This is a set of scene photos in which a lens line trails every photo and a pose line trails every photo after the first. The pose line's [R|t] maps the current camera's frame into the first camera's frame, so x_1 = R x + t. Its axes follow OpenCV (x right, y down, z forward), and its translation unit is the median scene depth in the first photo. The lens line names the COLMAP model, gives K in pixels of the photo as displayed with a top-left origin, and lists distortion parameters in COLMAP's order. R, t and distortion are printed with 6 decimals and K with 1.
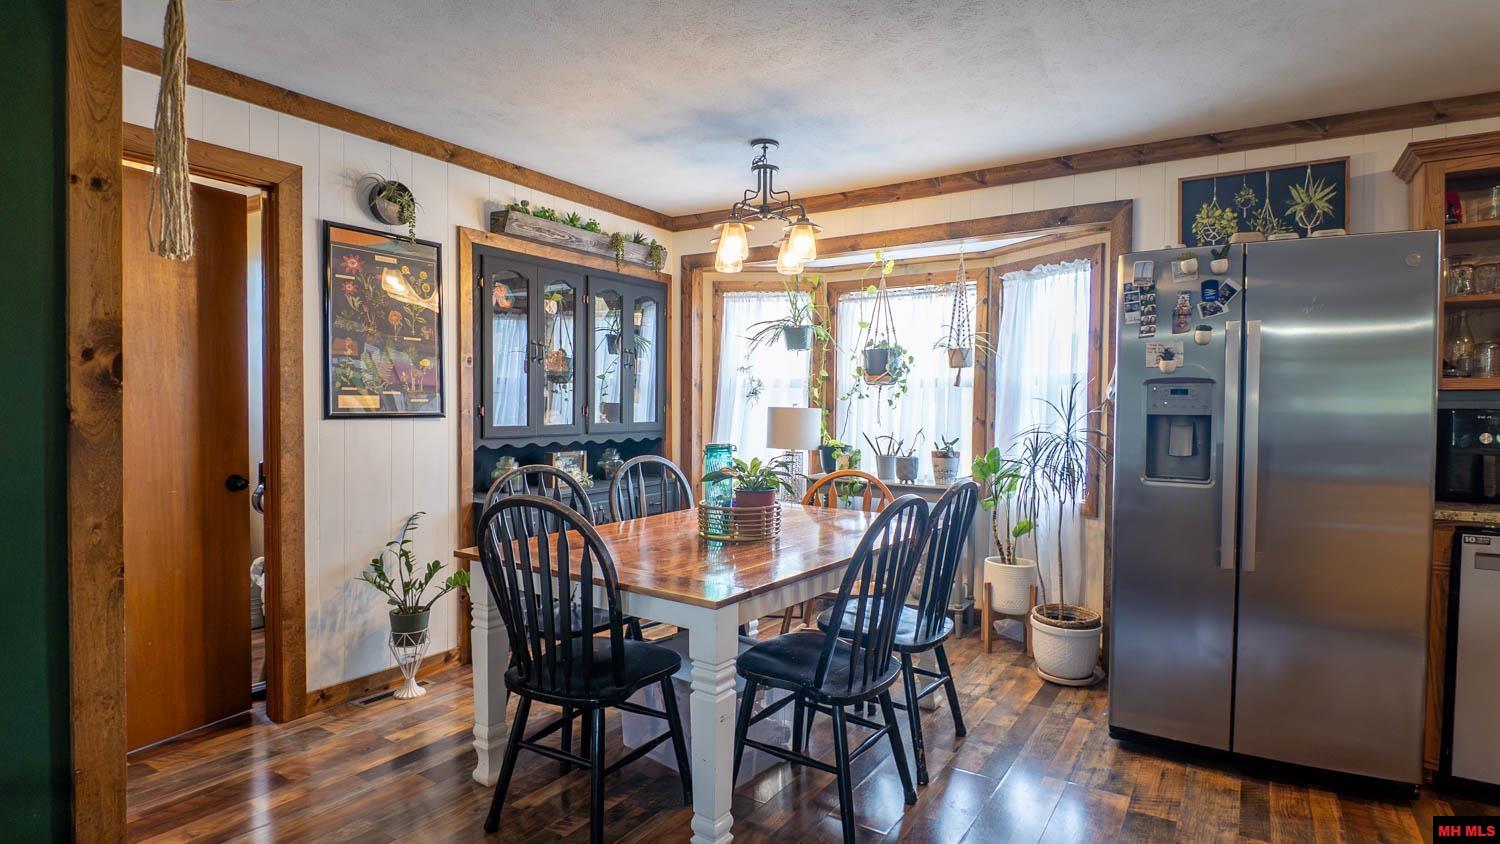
lens RADIAL K [[782.5, 0, 783.2], [0, 782.5, 446.5], [0, 0, 1]] dist [-0.011276, -0.006538]
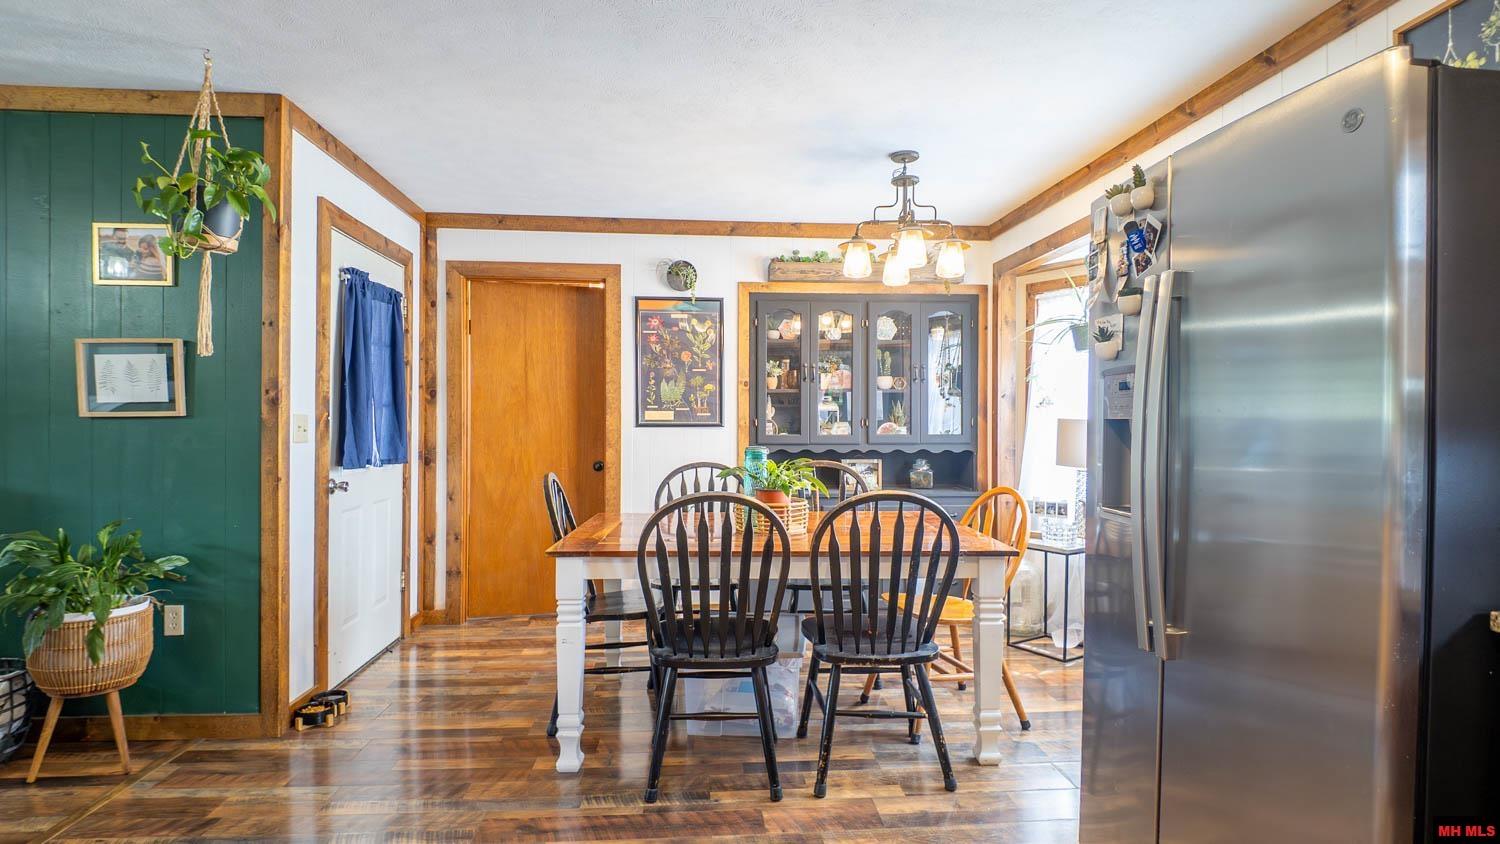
lens RADIAL K [[782.5, 0, 717.5], [0, 782.5, 441.9], [0, 0, 1]] dist [-0.011276, -0.006538]
pose [[0.577134, 0.013437, -0.816539, 0.666806], [-0.041890, 0.999035, -0.013168, 0.006339], [0.815574, 0.041804, 0.577140, 0.227338]]
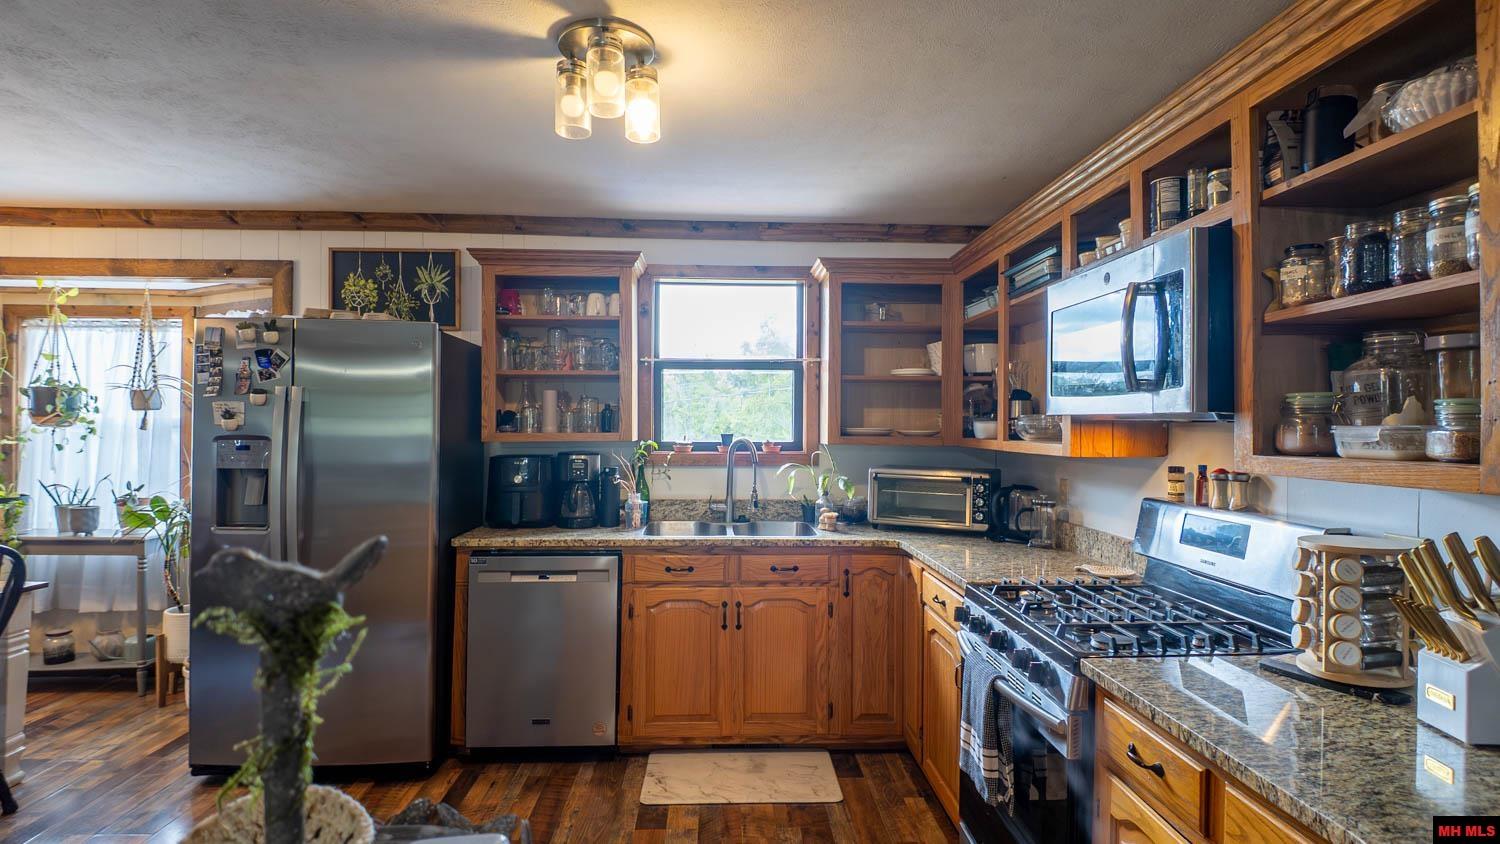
lens RADIAL K [[782.5, 0, 805.1], [0, 782.5, 435.4], [0, 0, 1]] dist [-0.011276, -0.006538]
pose [[0.802002, -0.010036, 0.597238, 0.369372], [0.031312, 0.999191, -0.025257, -0.025836], [-0.596501, 0.038957, 0.801667, -0.271974]]
